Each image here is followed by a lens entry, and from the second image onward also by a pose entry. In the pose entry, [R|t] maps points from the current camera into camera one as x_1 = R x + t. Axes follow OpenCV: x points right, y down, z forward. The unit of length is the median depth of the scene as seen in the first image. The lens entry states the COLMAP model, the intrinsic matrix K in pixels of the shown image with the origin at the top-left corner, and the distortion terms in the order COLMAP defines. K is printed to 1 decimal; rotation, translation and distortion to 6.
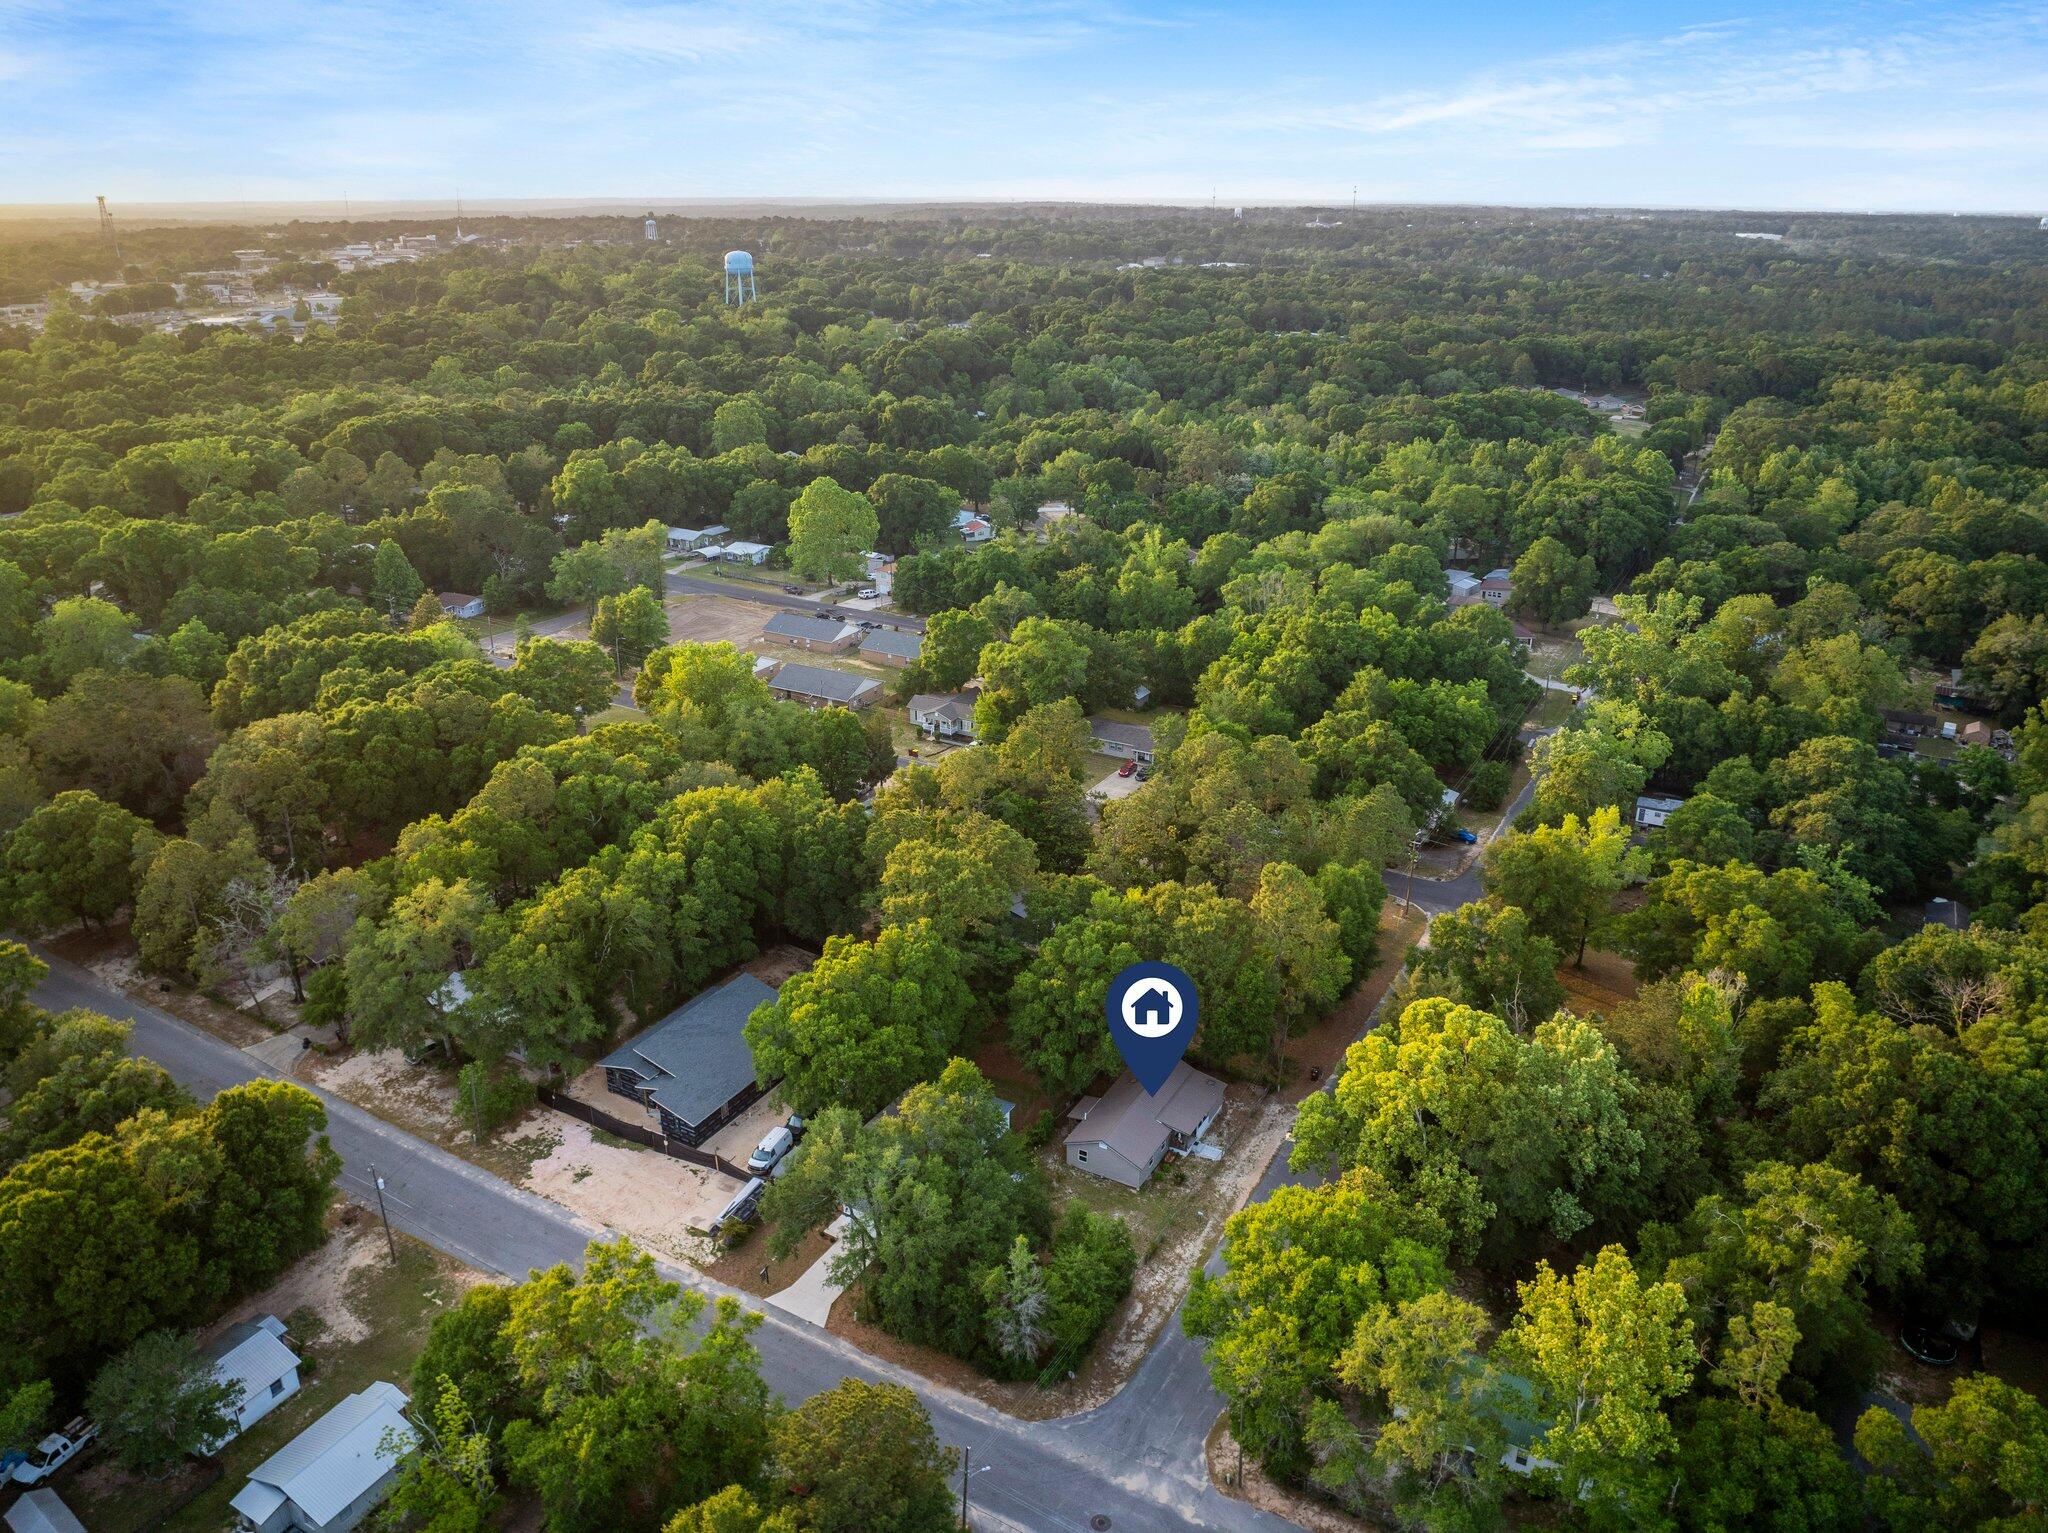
lens RADIAL K [[1441.5, 0, 1024.0], [0, 1441.5, 766.5], [0, 0, 1]] dist [-0.019613, -0.052030]
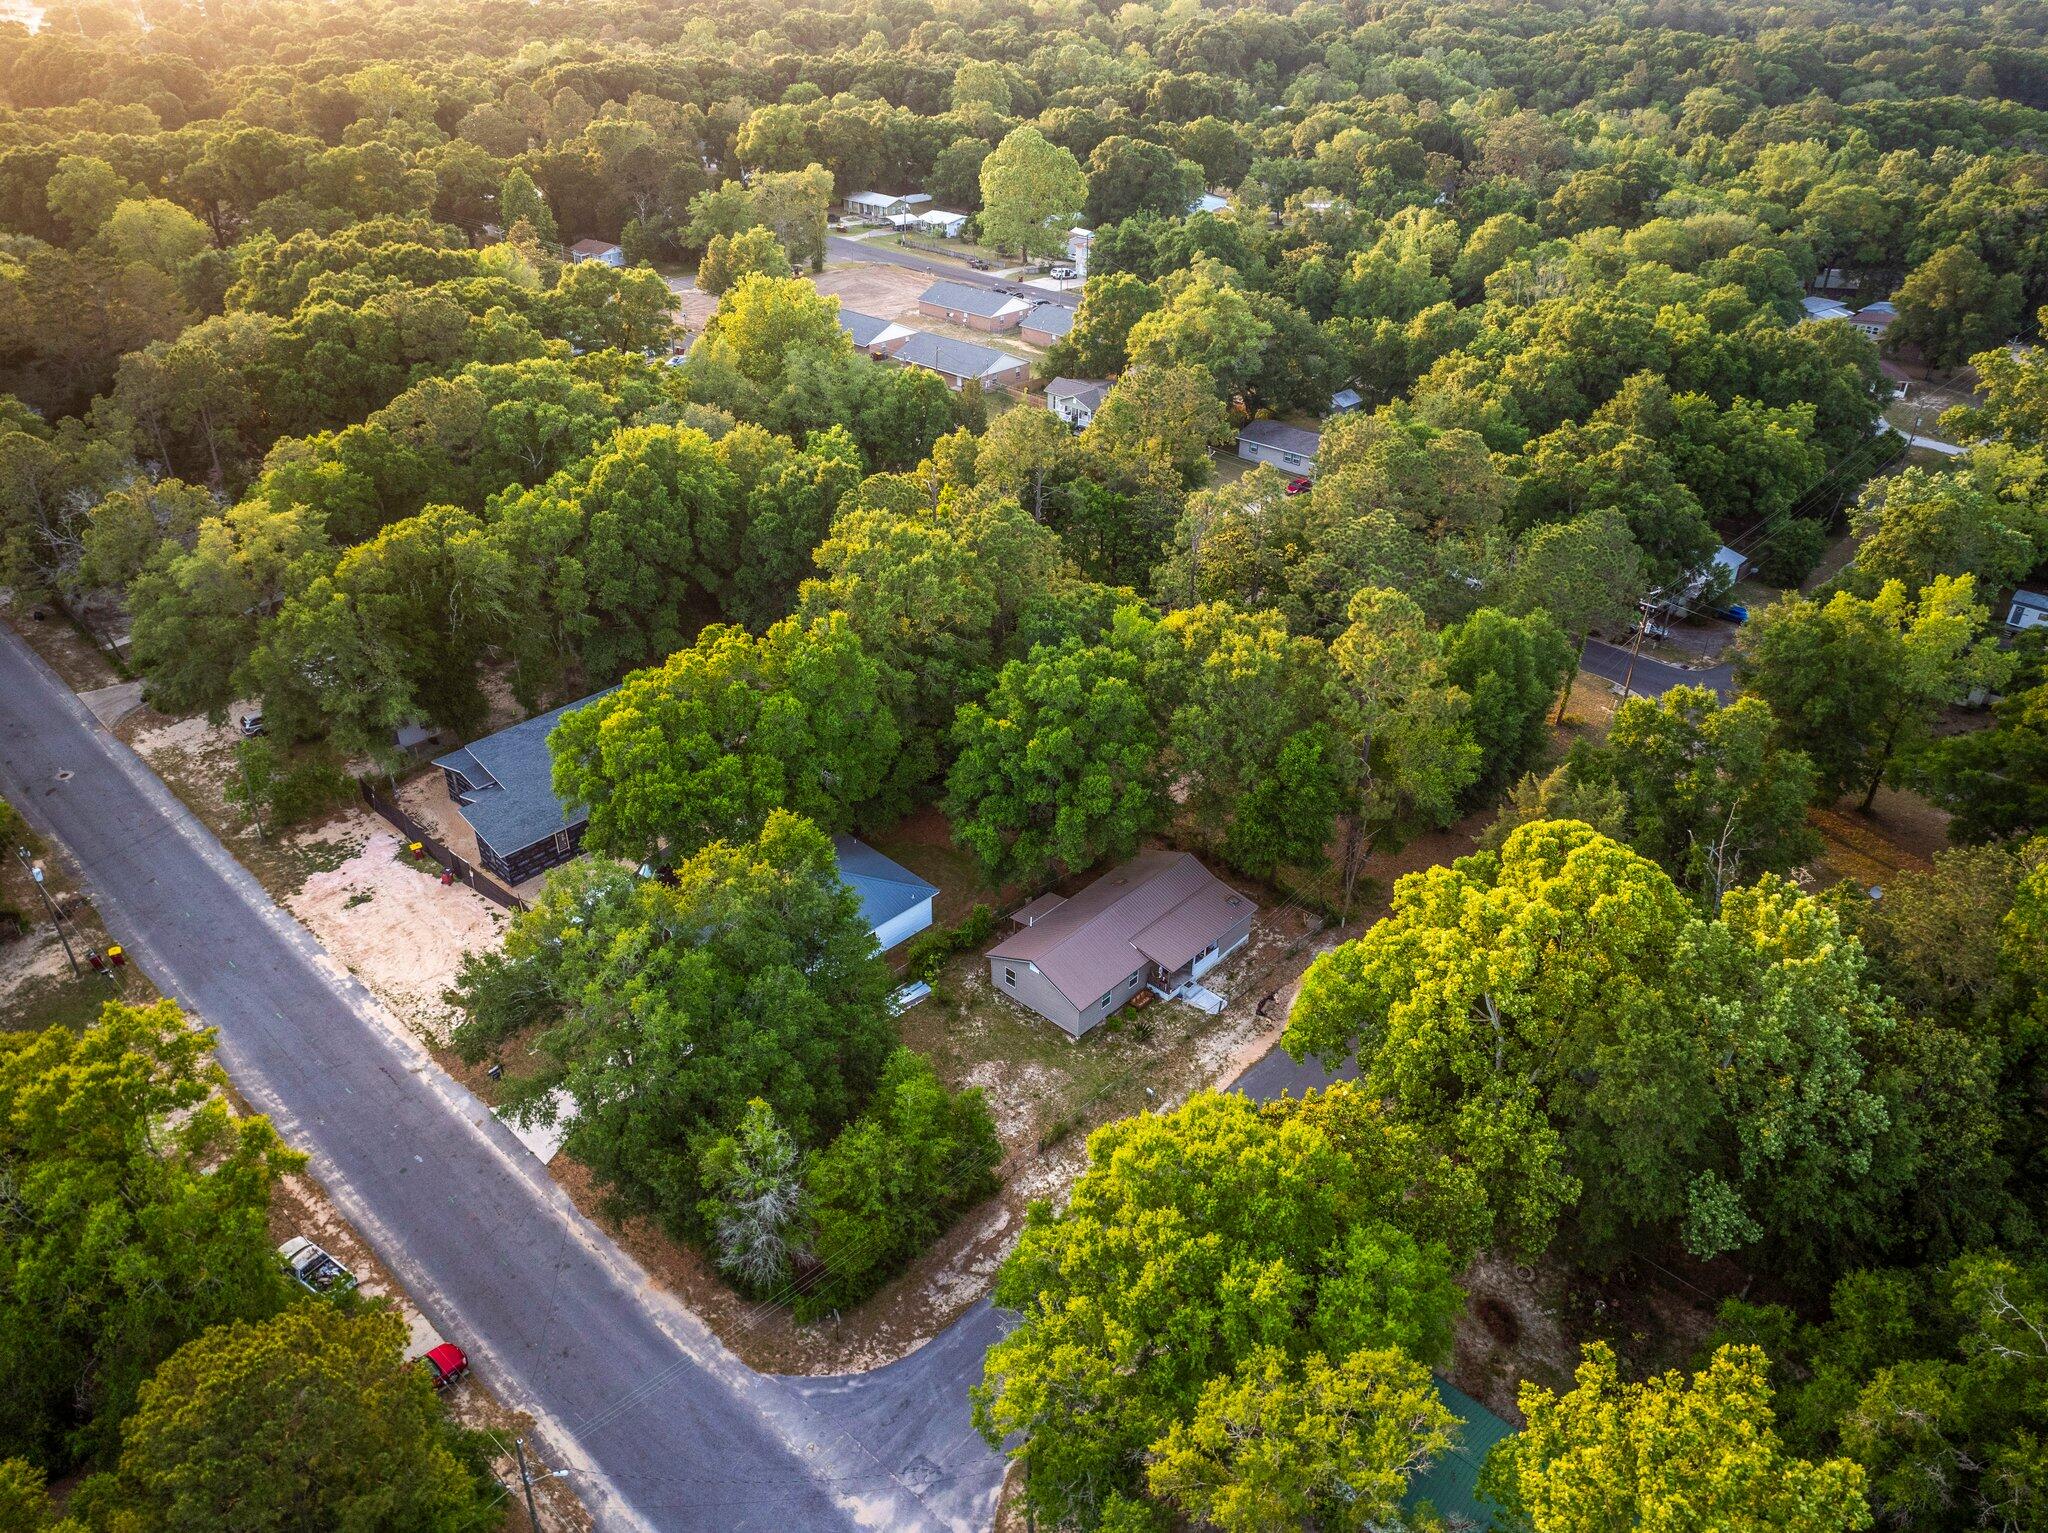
lens RADIAL K [[1441.3, 0, 1024.0], [0, 1441.3, 766.5], [0, 0, 1]] dist [-0.047757, 0.022238]
pose [[0.972211, 0.126159, -0.197204, 0.151932], [-0.093025, 0.981199, 0.169099, 0.049535], [0.214830, -0.146055, 0.965669, 0.316764]]
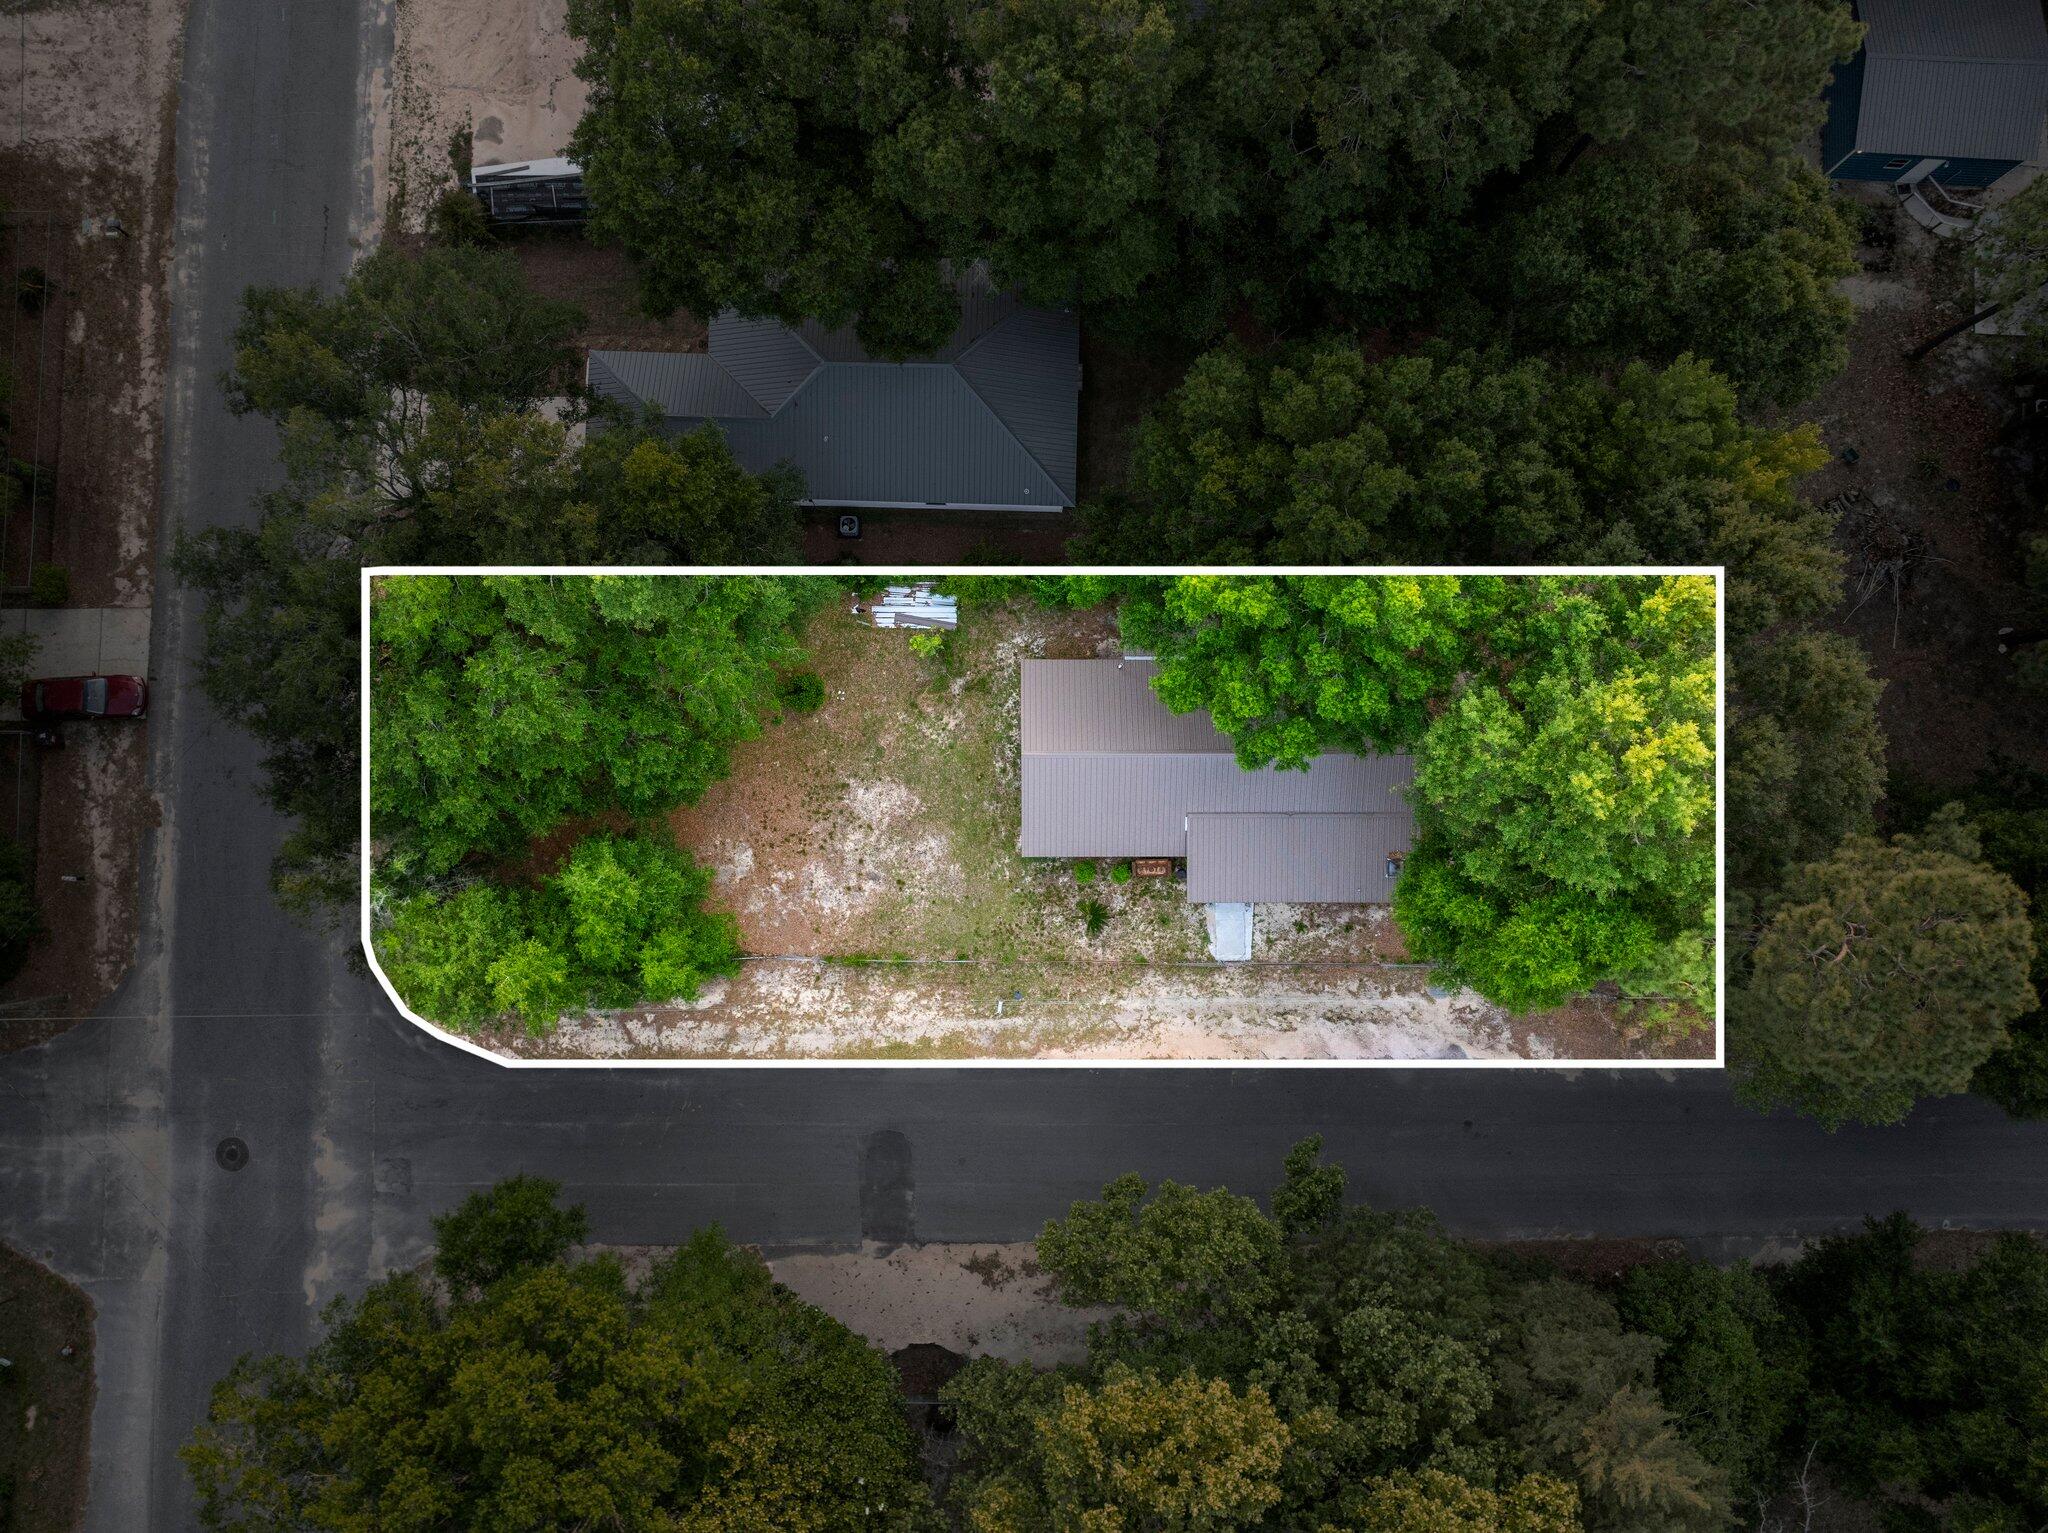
lens RADIAL K [[1441.3, 0, 1024.0], [0, 1441.3, 766.5], [0, 0, 1]] dist [-0.047757, 0.022238]
pose [[0.488413, 0.869603, -0.072416, 0.078803], [-0.329841, 0.260810, 0.907294, -0.117389], [0.807872, -0.419249, 0.414214, 0.720833]]
